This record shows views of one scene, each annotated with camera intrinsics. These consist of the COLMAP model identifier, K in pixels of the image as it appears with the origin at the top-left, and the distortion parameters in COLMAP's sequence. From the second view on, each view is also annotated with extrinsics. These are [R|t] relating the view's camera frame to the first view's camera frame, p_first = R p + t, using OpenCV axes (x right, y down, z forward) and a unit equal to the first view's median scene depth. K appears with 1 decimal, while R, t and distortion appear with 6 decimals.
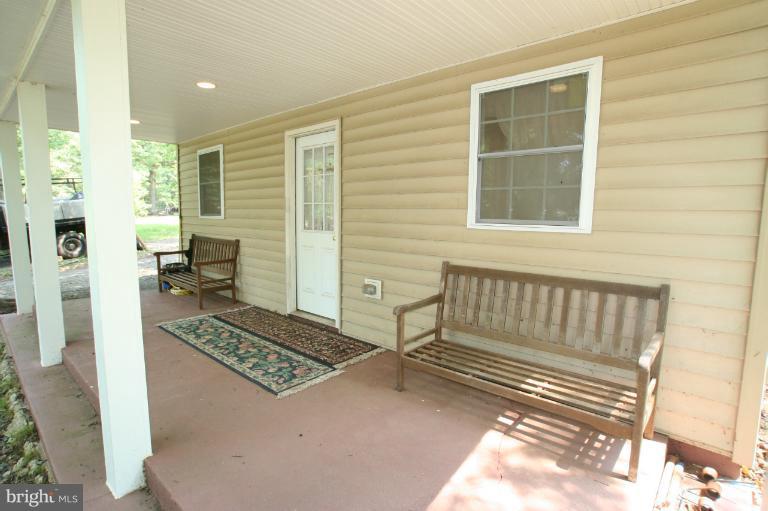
lens RADIAL K [[393.9, 0, 384.6], [0, 393.9, 255.4], [0, 0, 1]] dist [-0.003313, -0.000070]
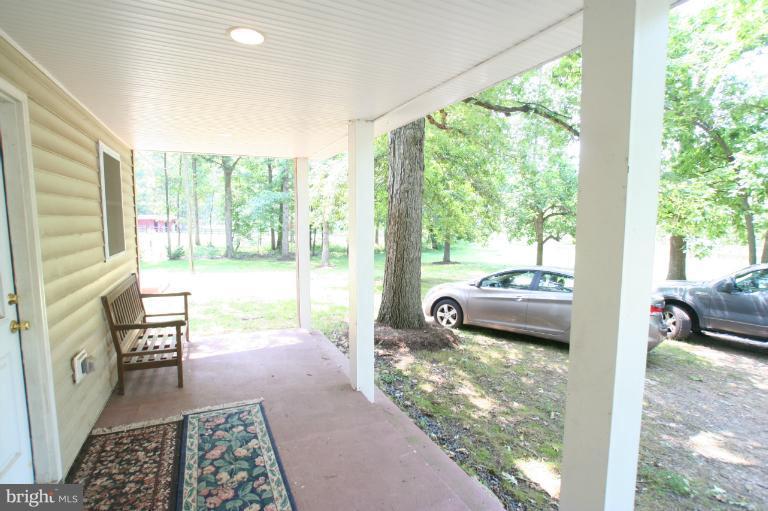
lens RADIAL K [[393.9, 0, 384.7], [0, 393.9, 258.0], [0, 0, 1]] dist [-0.003313, -0.000070]
pose [[-0.922070, -0.041980, 0.384740, -0.853332], [0.037312, 0.979827, 0.196334, -0.236163], [-0.385220, 0.195389, -0.901903, 1.484790]]
